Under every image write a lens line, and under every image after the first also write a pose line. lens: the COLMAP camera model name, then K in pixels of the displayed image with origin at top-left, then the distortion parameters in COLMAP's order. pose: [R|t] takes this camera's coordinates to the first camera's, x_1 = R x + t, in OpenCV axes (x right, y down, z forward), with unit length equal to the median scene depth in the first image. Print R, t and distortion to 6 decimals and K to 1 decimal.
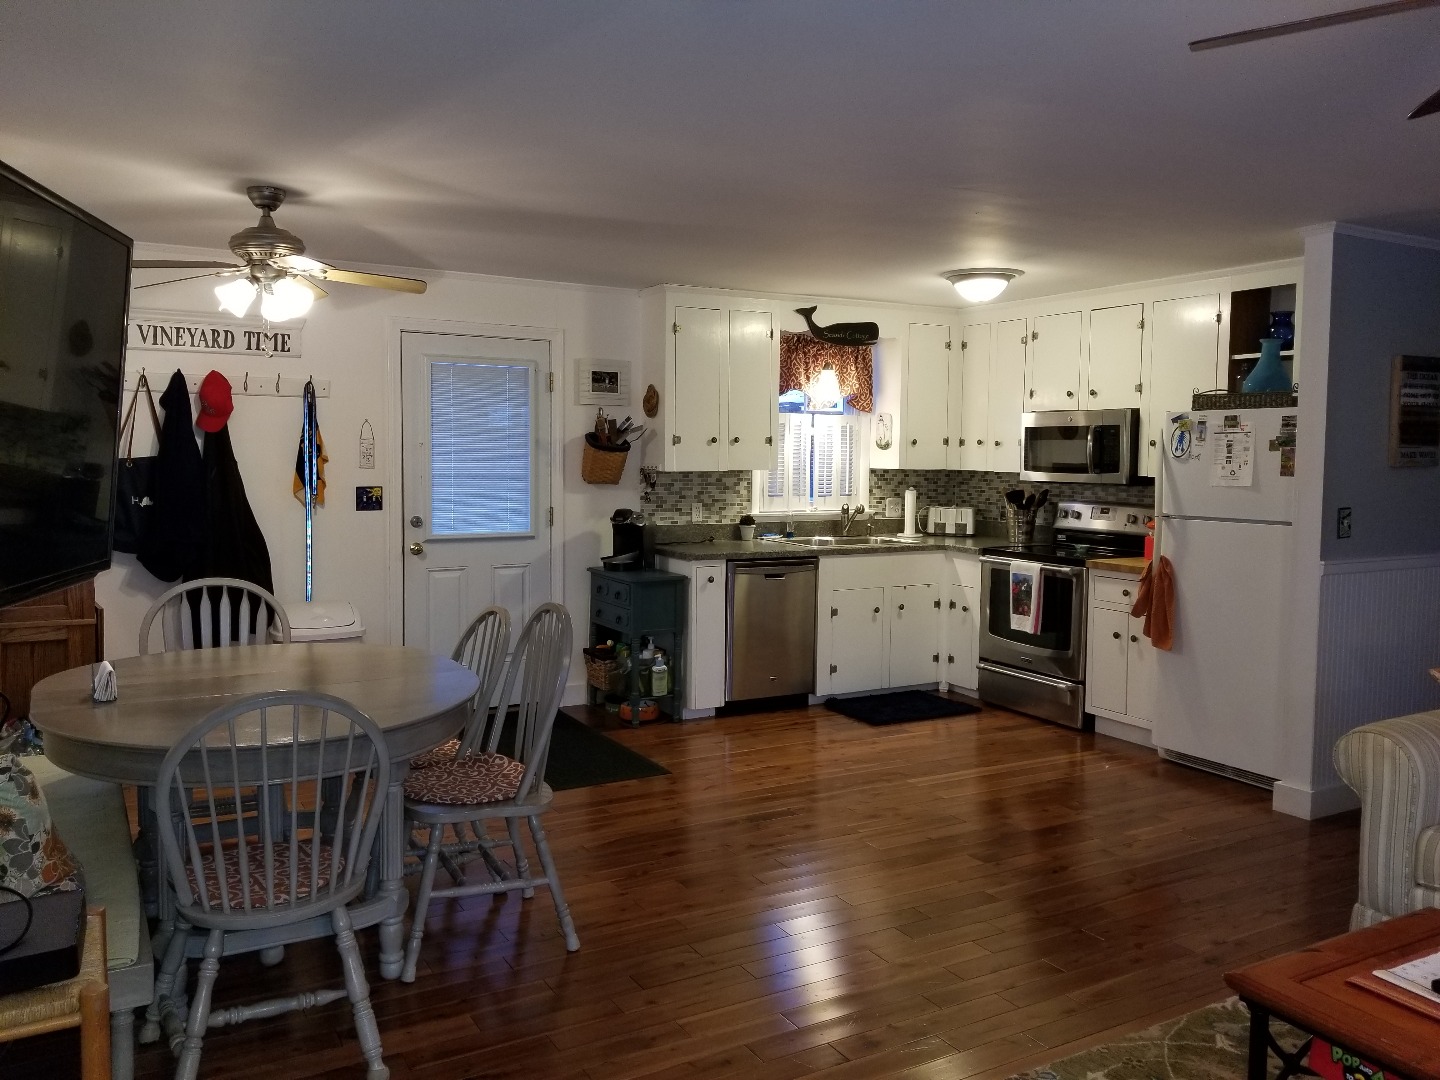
lens RADIAL K [[1112.0, 0, 719.1], [0, 1112.0, 528.3], [0, 0, 1]] dist [0.068372, -0.101234]
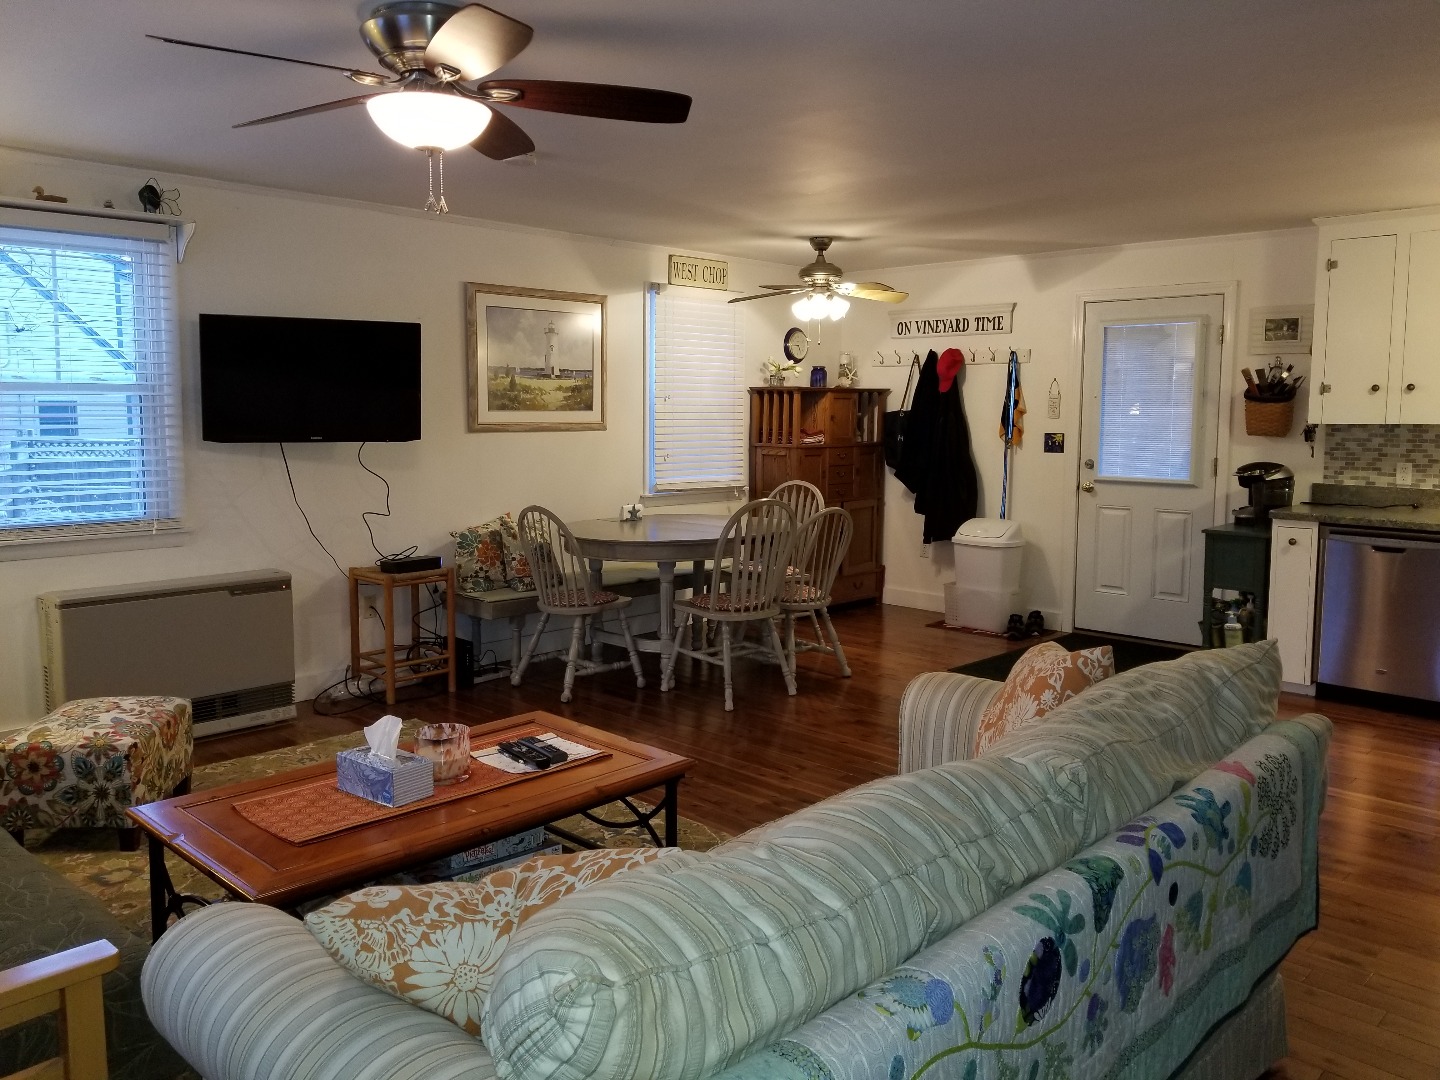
lens RADIAL K [[1112.0, 0, 719.4], [0, 1112.0, 526.0], [0, 0, 1]] dist [0.068372, -0.101234]
pose [[0.268581, 0.096073, -0.958454, 0.714857], [-0.069325, 0.994361, 0.080246, -0.007932], [0.960759, 0.044892, 0.273727, 0.285006]]
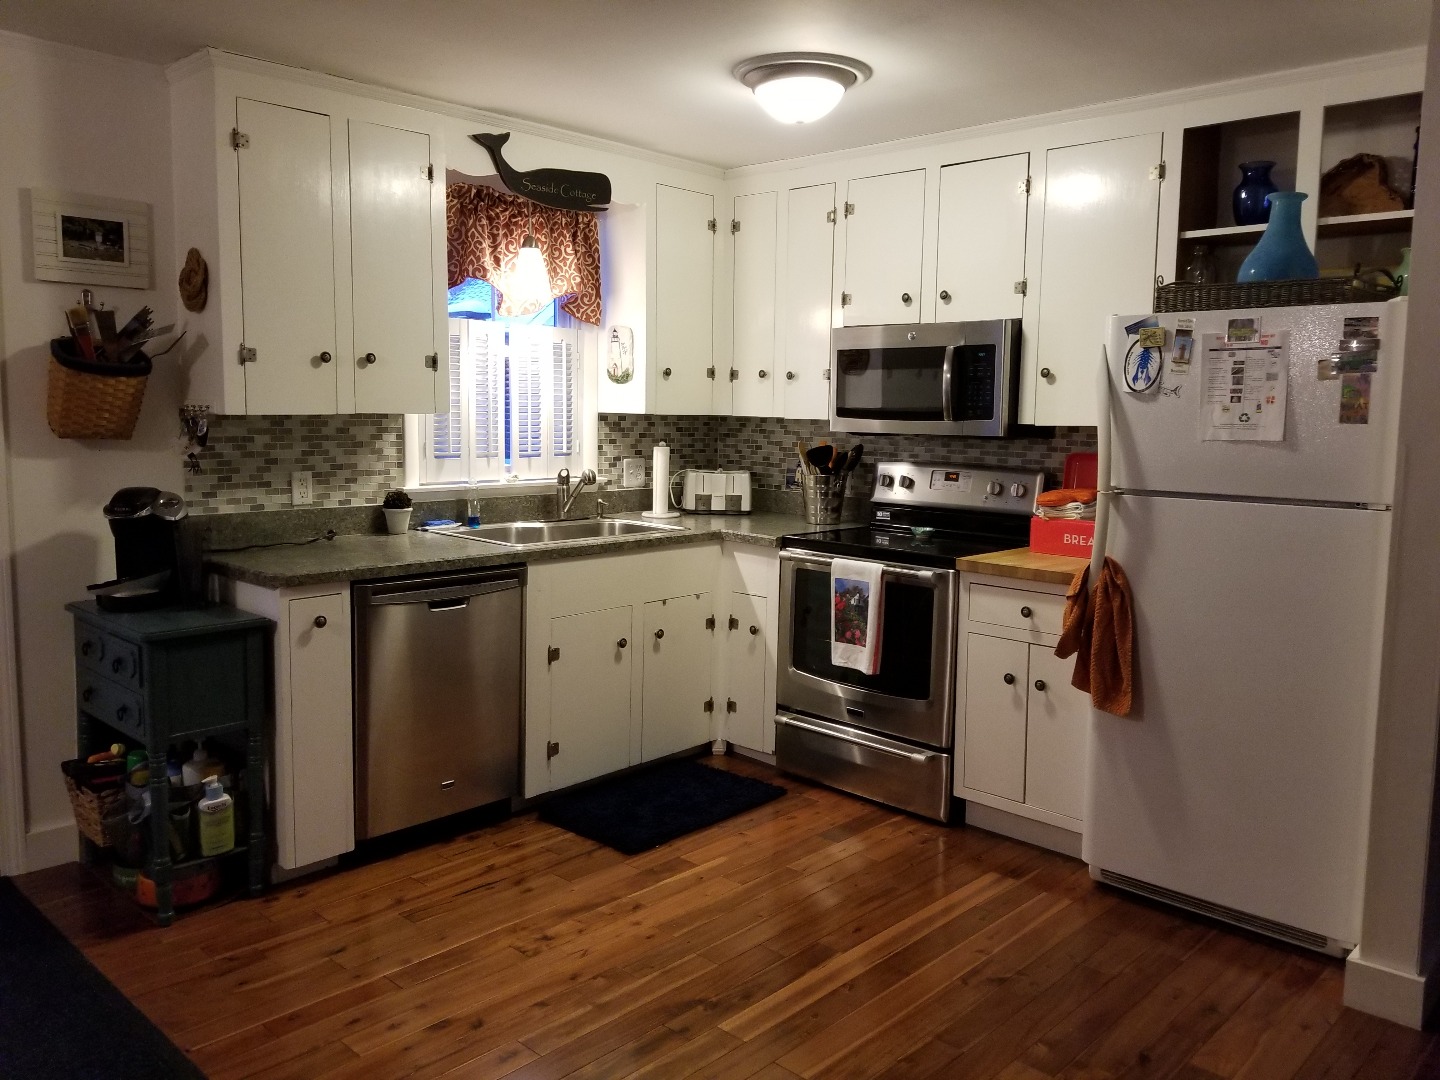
lens RADIAL K [[1112.0, 0, 736.4], [0, 1112.0, 520.3], [0, 0, 1]] dist [0.068372, -0.101234]
pose [[0.956659, -0.025413, 0.290099, 0.027401], [0.014412, 0.999096, 0.039997, -0.018995], [-0.290853, -0.034083, 0.956160, 0.420754]]
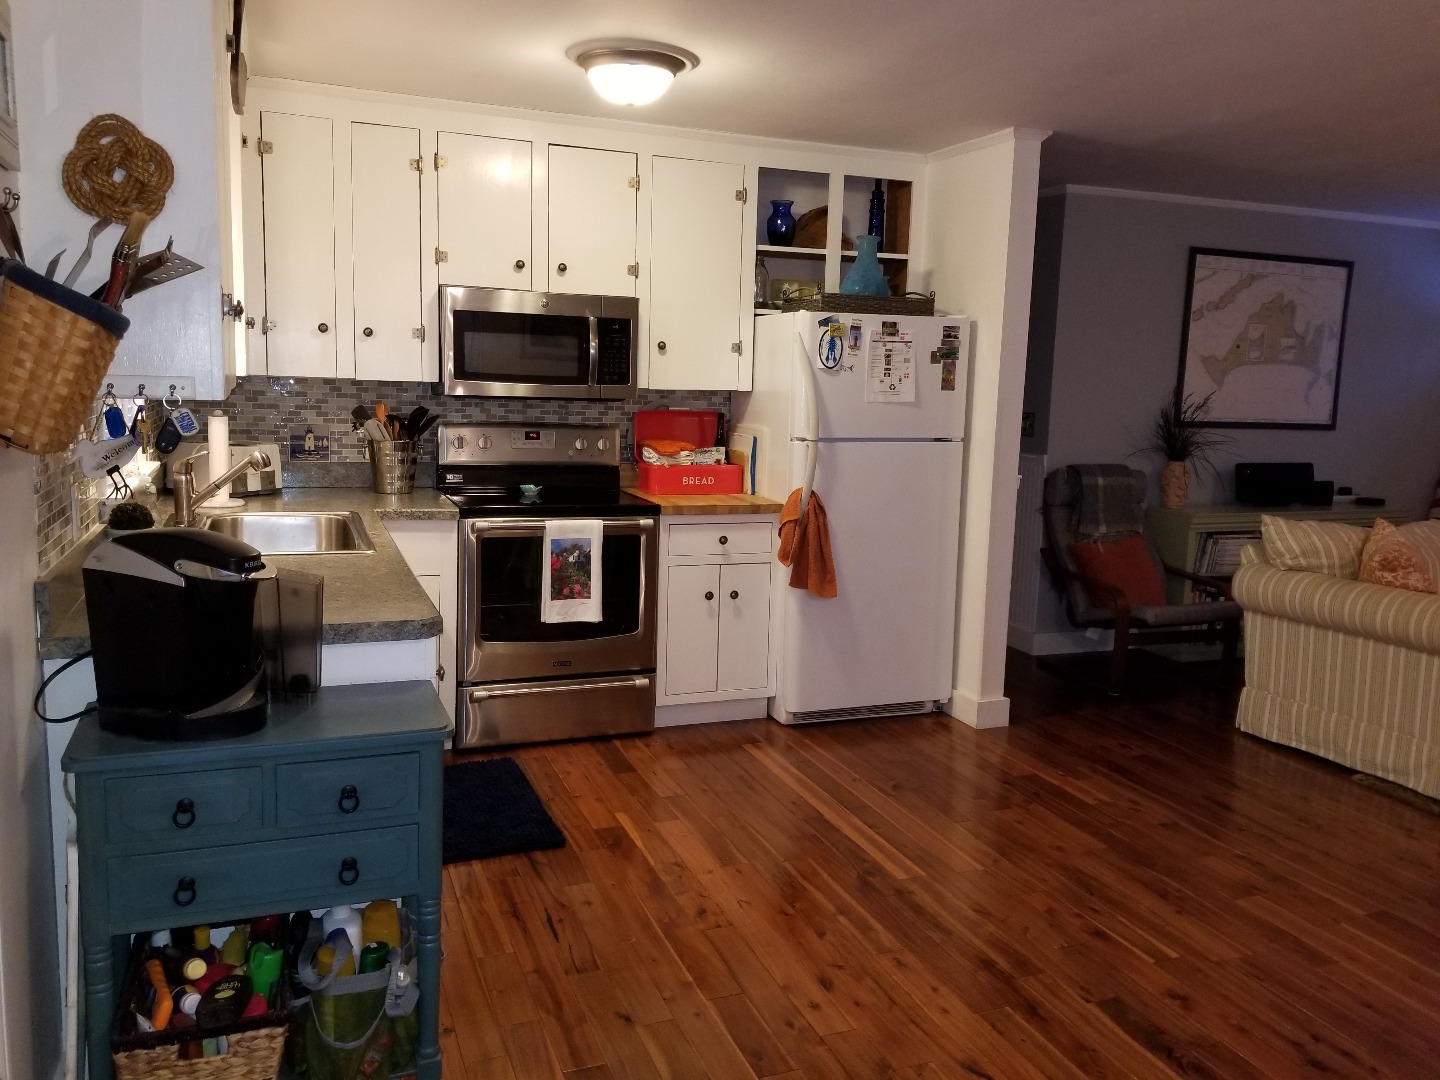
lens RADIAL K [[1112.0, 0, 729.4], [0, 1112.0, 529.4], [0, 0, 1]] dist [0.068372, -0.101234]
pose [[0.160384, -0.149771, 0.975626, -0.365098], [0.039052, 0.988610, 0.145345, -0.058153], [-0.986282, 0.014789, 0.164406, 0.801603]]
